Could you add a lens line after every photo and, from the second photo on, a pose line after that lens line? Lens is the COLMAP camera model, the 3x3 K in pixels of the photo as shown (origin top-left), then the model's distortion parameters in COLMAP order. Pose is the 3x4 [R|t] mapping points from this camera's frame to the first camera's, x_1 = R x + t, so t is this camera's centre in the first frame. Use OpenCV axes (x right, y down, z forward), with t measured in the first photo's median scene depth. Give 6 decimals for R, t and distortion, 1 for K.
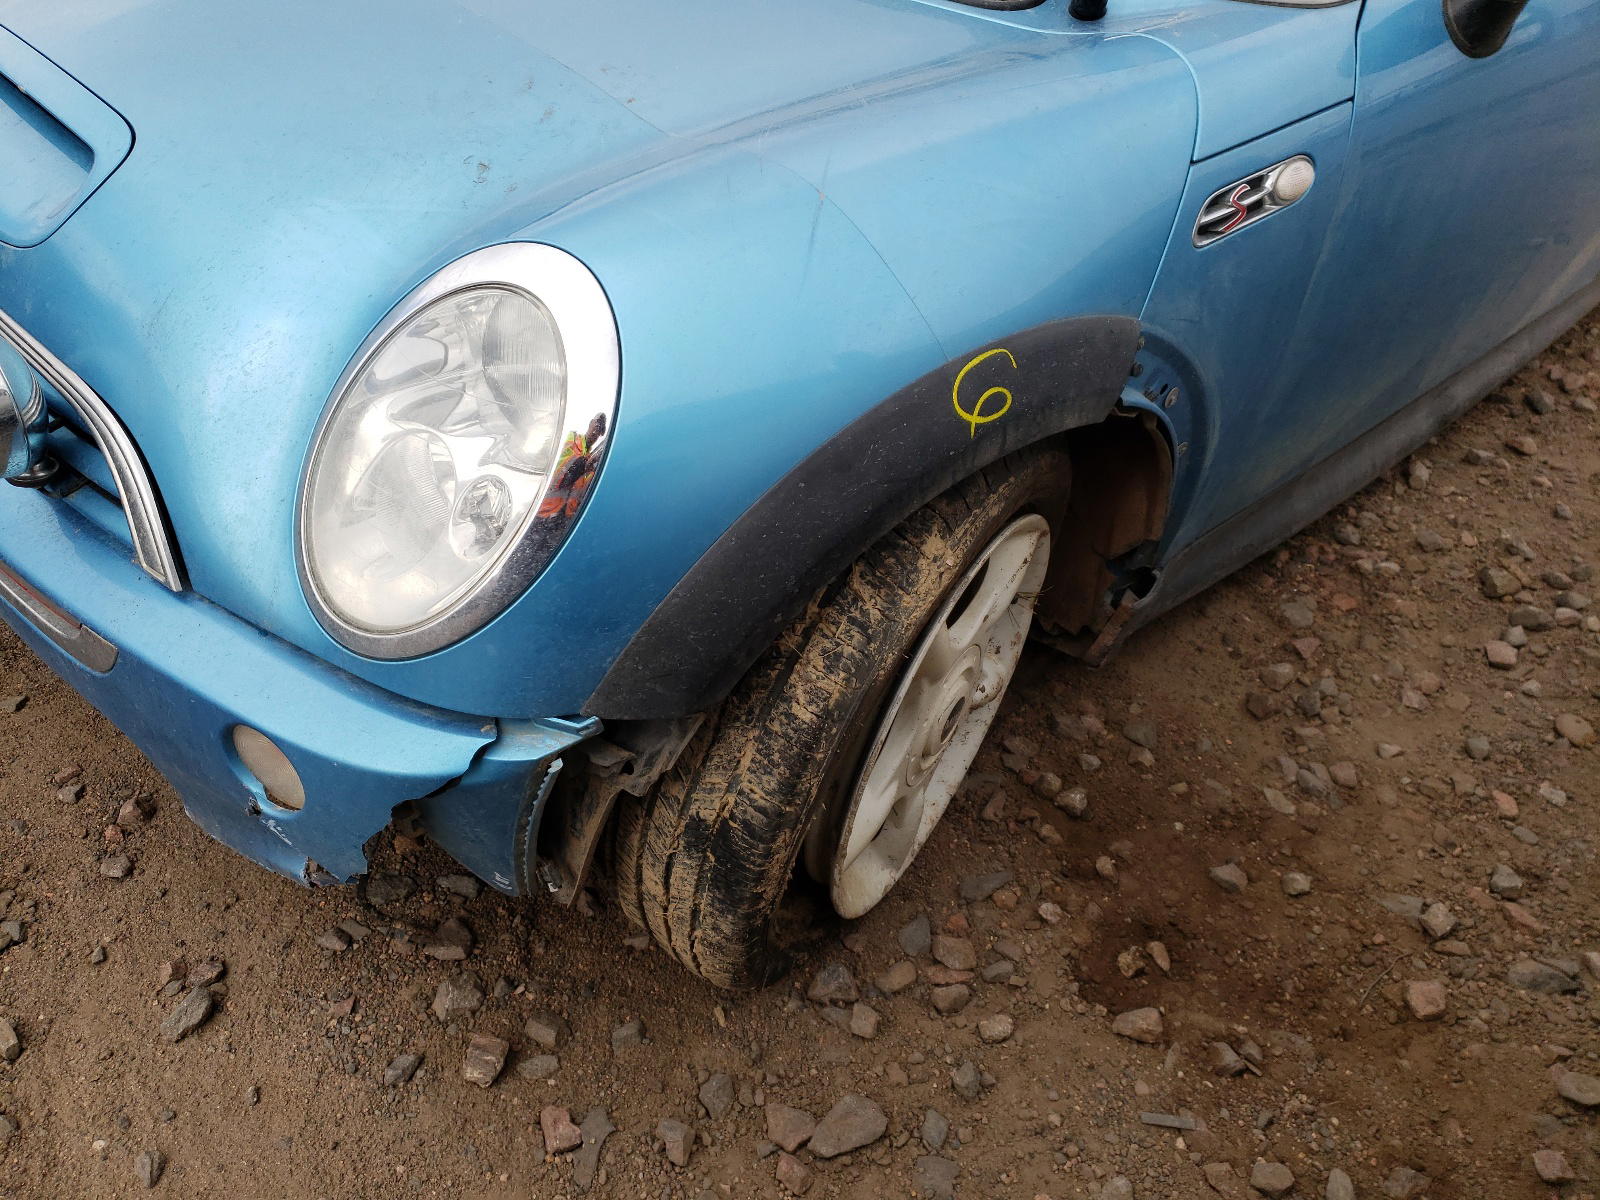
lens RADIAL K [[1329.8, 0, 800.0], [0, 1329.8, 600.0], [0, 0, 1]] dist [0.029809, -0.001513]
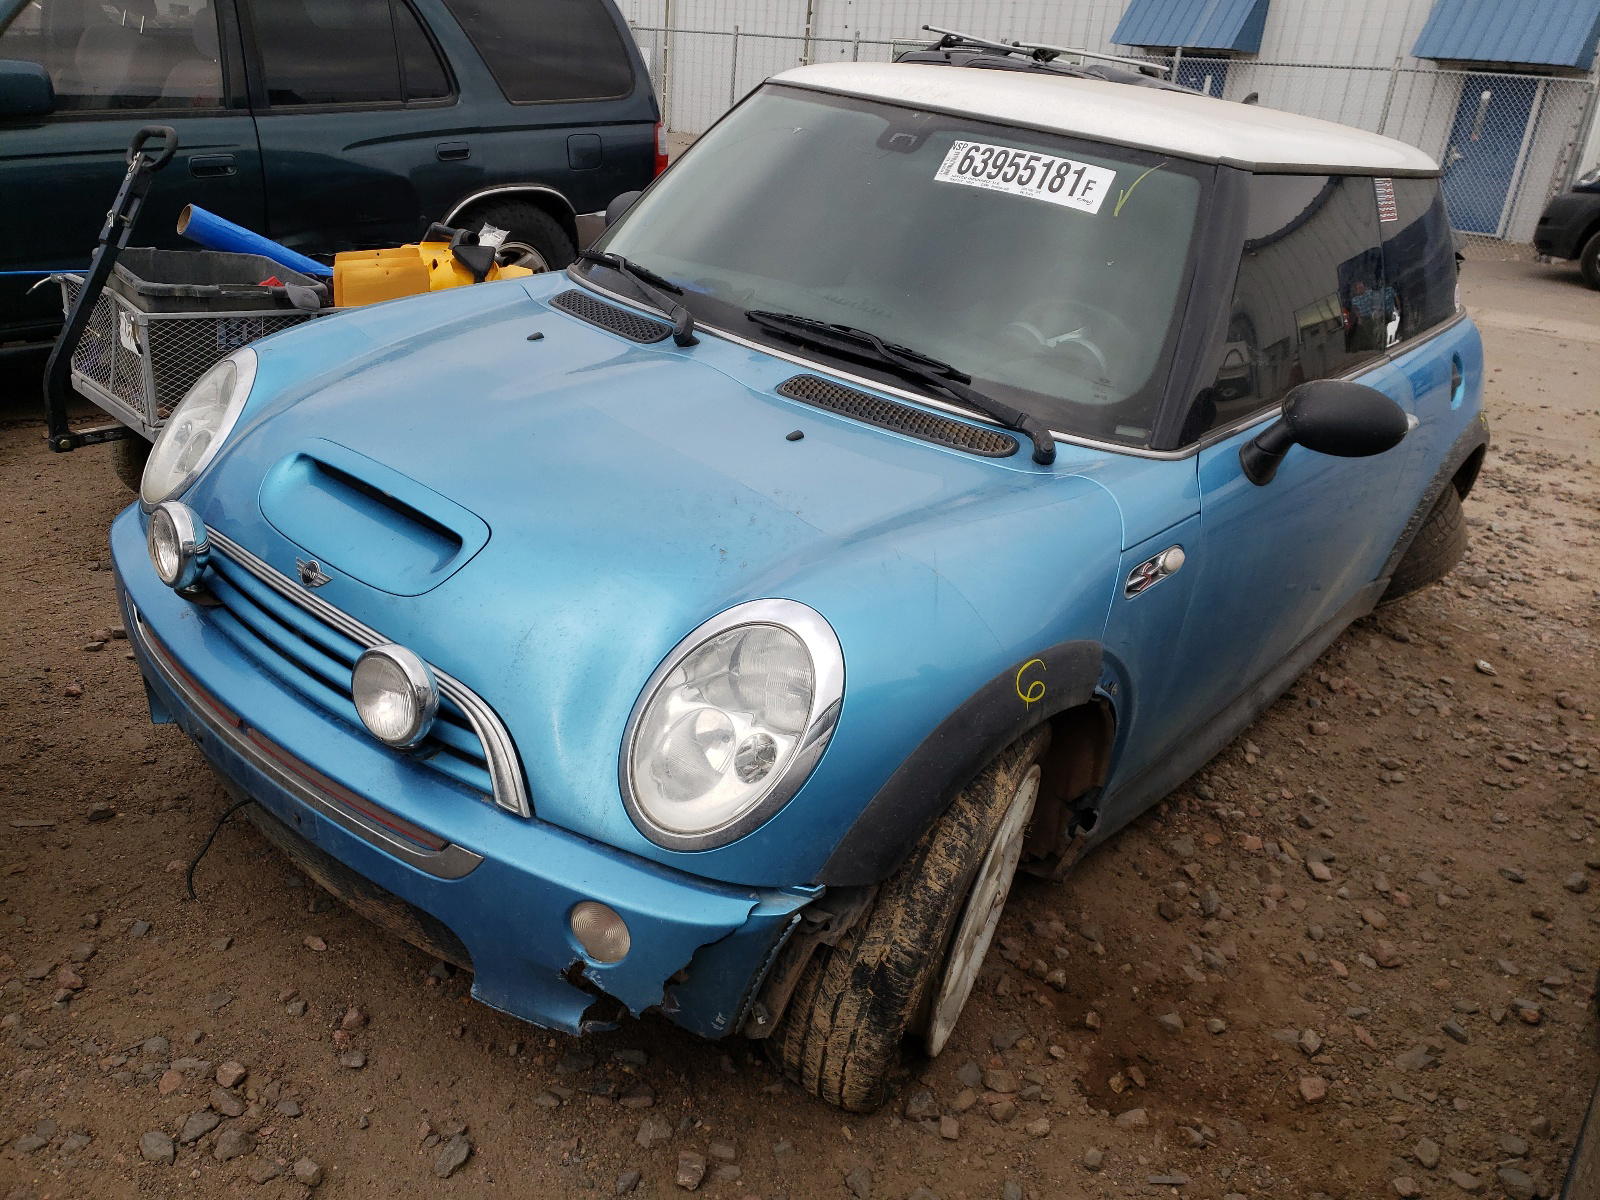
lens RADIAL K [[1546.0, 0, 800.0], [0, 1546.0, 600.0], [0, 0, 1]] dist [0.000844, 0.133667]
pose [[0.978142, 0.007573, 0.207802, -0.426470], [0.040100, 0.973709, -0.224239, 0.128146], [-0.204037, 0.227670, 0.952121, -0.611559]]
